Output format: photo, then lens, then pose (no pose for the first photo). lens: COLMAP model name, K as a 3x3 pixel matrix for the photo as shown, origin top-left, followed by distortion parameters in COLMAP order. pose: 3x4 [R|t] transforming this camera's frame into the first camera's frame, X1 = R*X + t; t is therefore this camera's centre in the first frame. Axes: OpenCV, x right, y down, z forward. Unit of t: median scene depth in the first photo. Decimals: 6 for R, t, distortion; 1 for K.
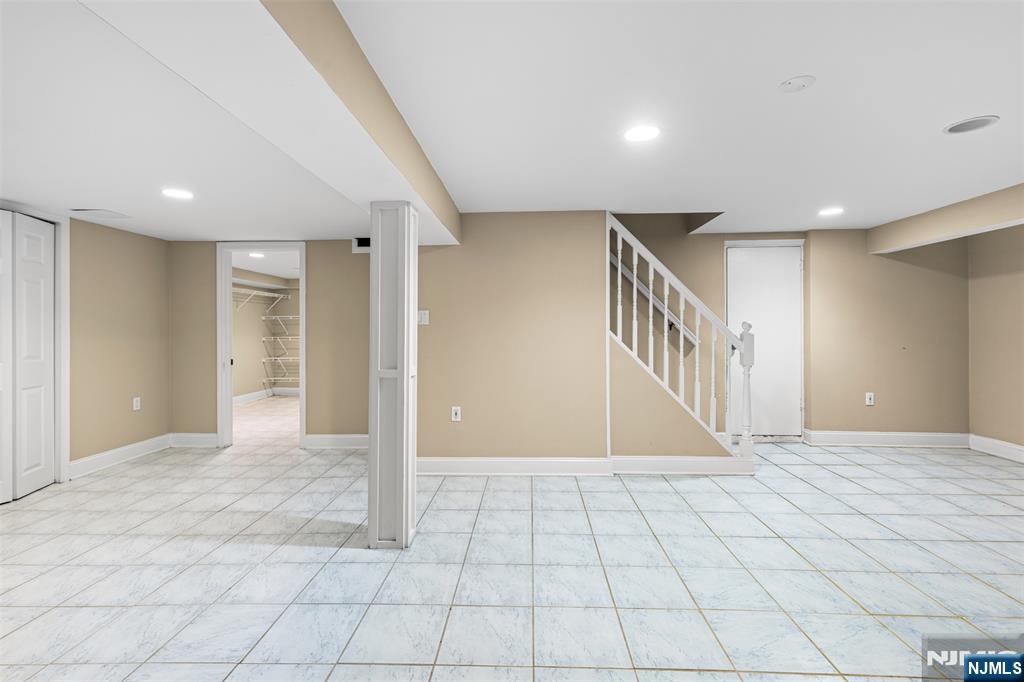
lens RADIAL K [[461.7, 0, 517.5], [0, 461.7, 333.1], [0, 0, 1]] dist [0.007536, 0.000105]
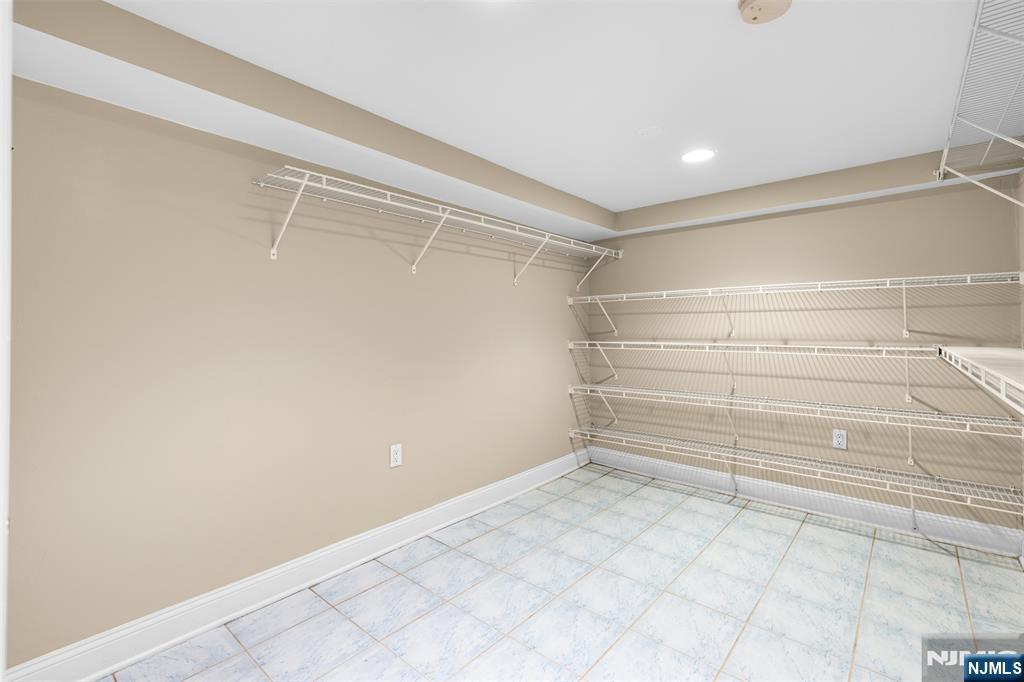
lens RADIAL K [[461.7, 0, 519.3], [0, 461.7, 332.9], [0, 0, 1]] dist [0.007536, 0.000105]
pose [[0.775919, 0.001994, -0.630829, -0.287174], [0.002306, 0.999979, 0.005998, -0.002906], [0.630828, -0.006108, 0.775899, 0.591654]]
